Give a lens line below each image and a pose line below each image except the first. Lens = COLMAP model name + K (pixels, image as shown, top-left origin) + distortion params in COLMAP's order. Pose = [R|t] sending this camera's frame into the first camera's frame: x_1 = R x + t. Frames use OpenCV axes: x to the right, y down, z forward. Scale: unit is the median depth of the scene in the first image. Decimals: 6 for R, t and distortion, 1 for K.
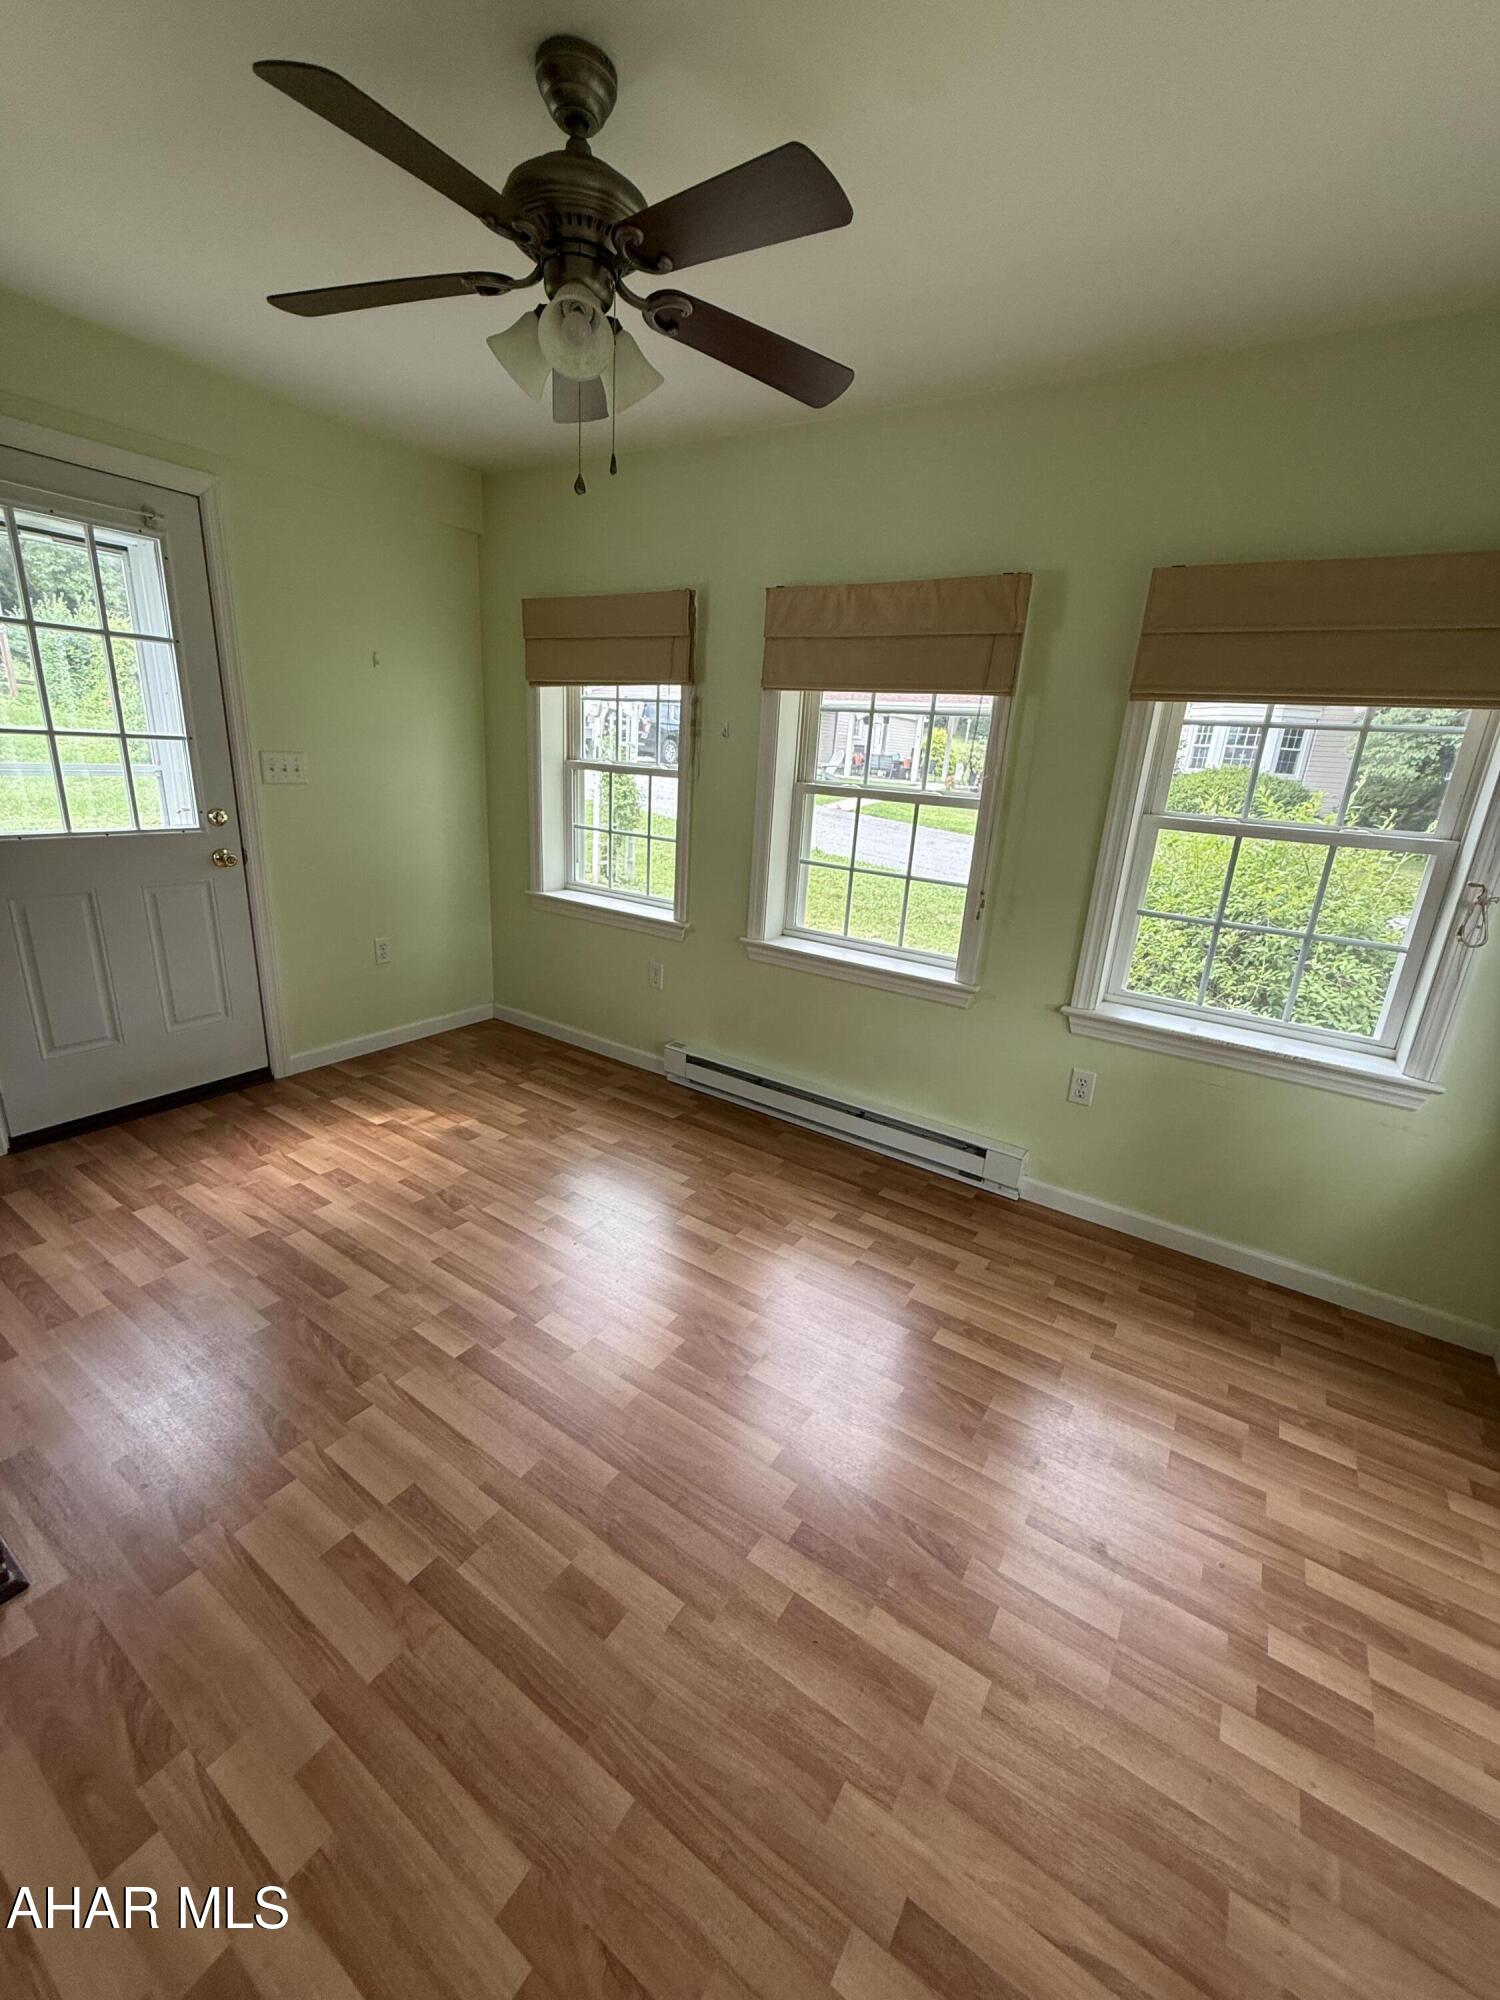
lens RADIAL K [[801.3, 0, 746.3], [0, 801.3, 999.7], [0, 0, 1]] dist [0.001956, 0.000214]
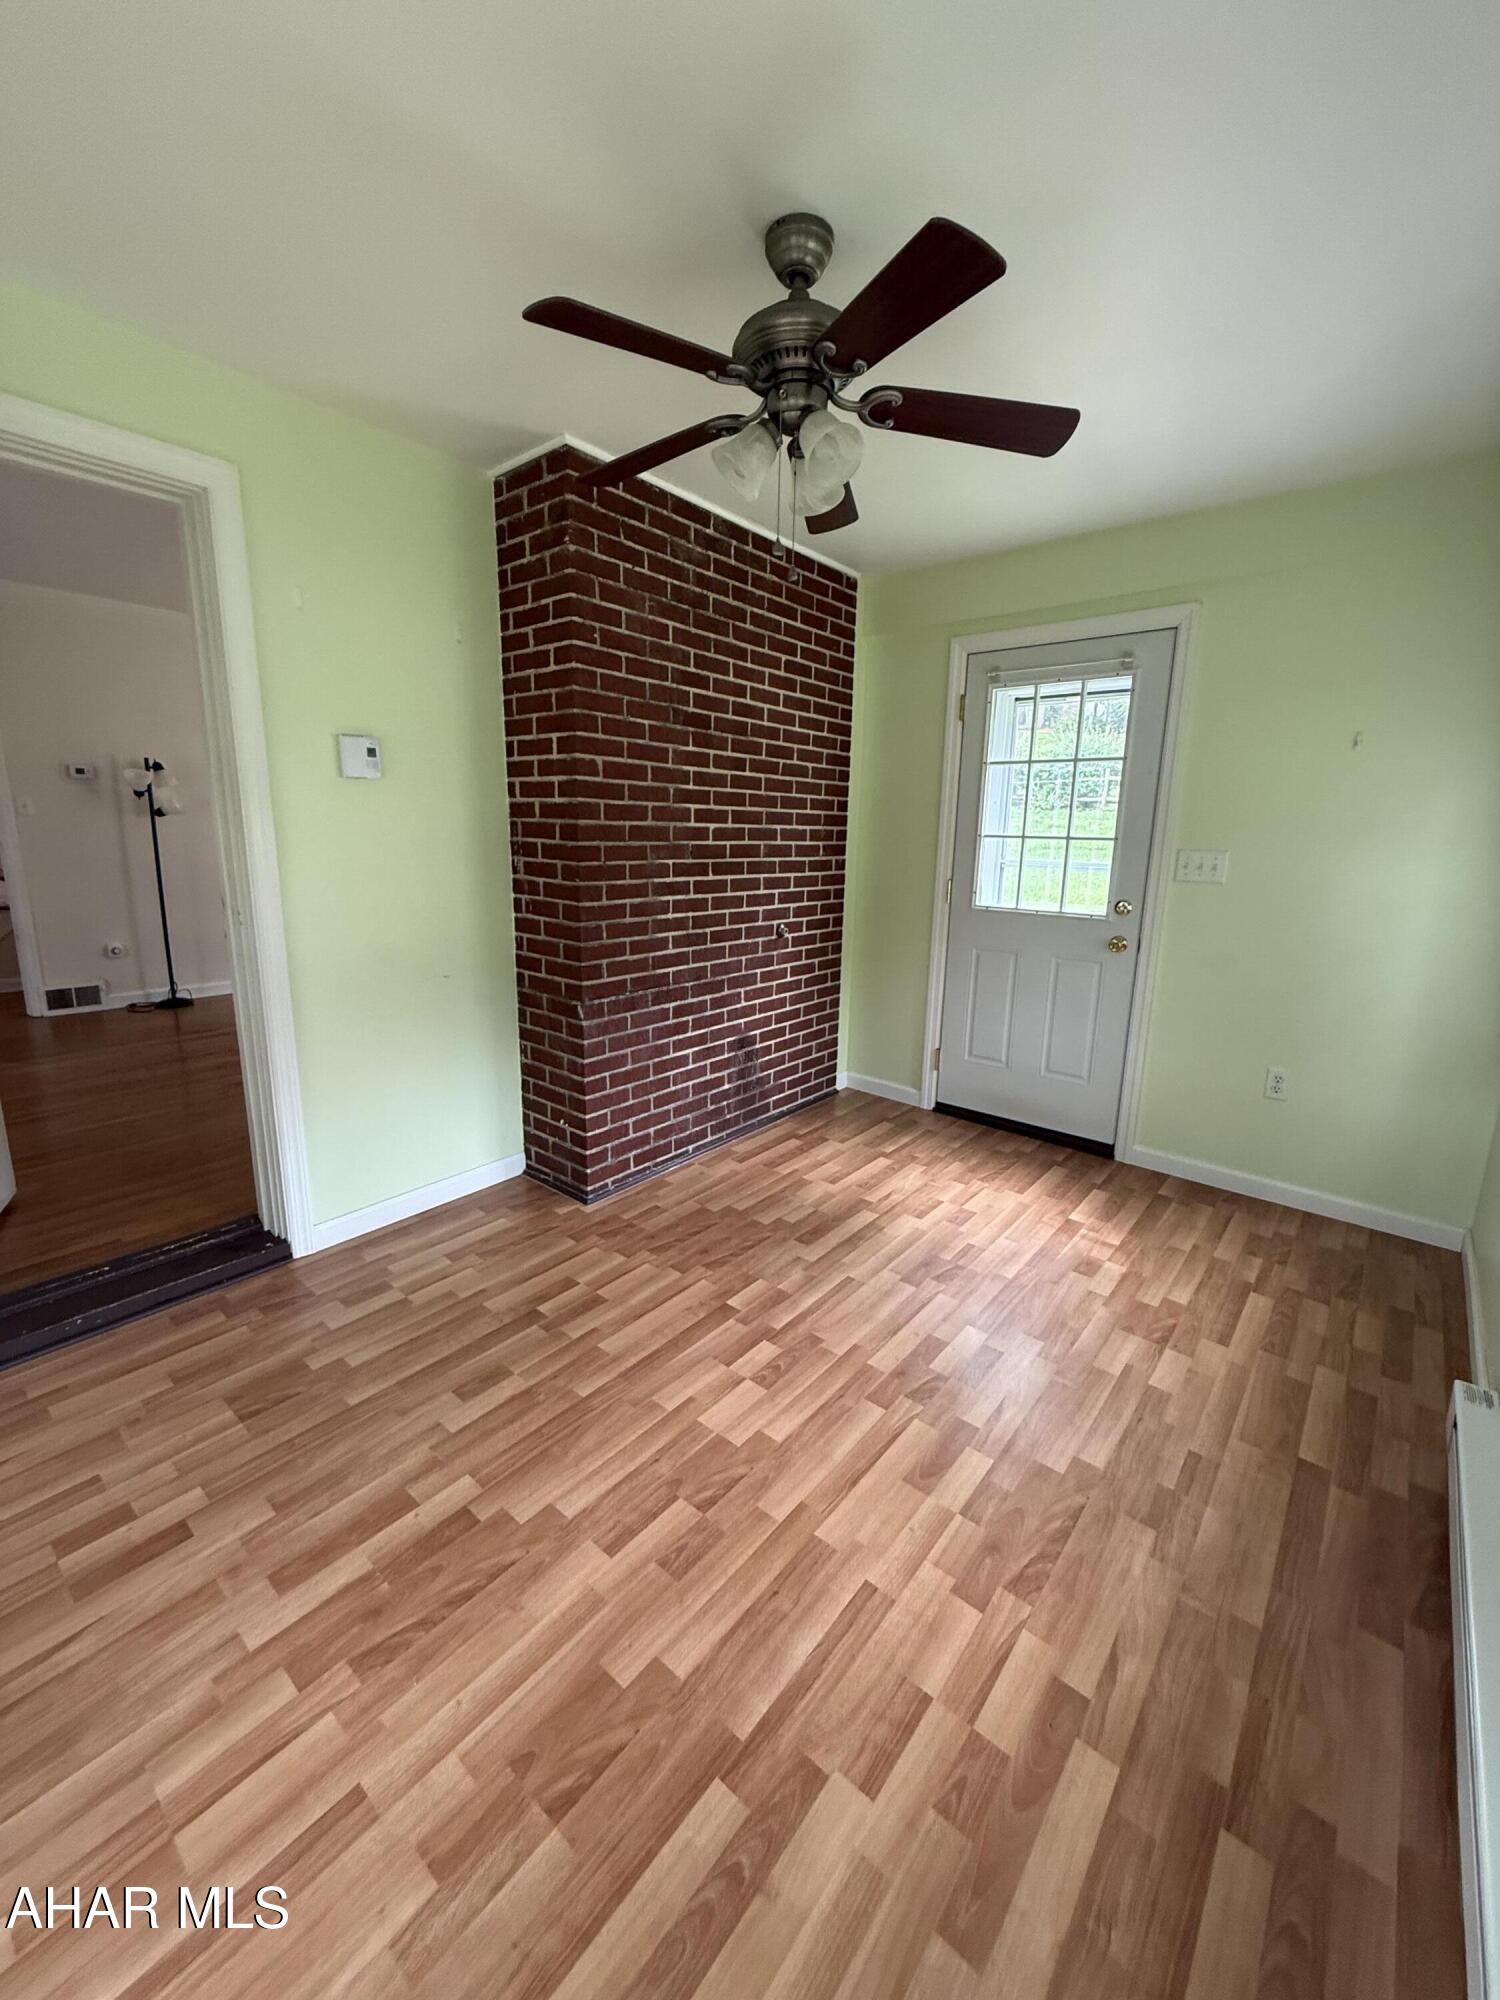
lens RADIAL K [[801.3, 0, 745.6], [0, 801.3, 996.4], [0, 0, 1]] dist [0.001956, 0.000214]
pose [[-0.112538, 0.143511, -0.983229, 0.556448], [-0.322022, 0.930843, 0.172723, -0.150918], [0.940020, 0.336060, -0.058541, 0.683541]]
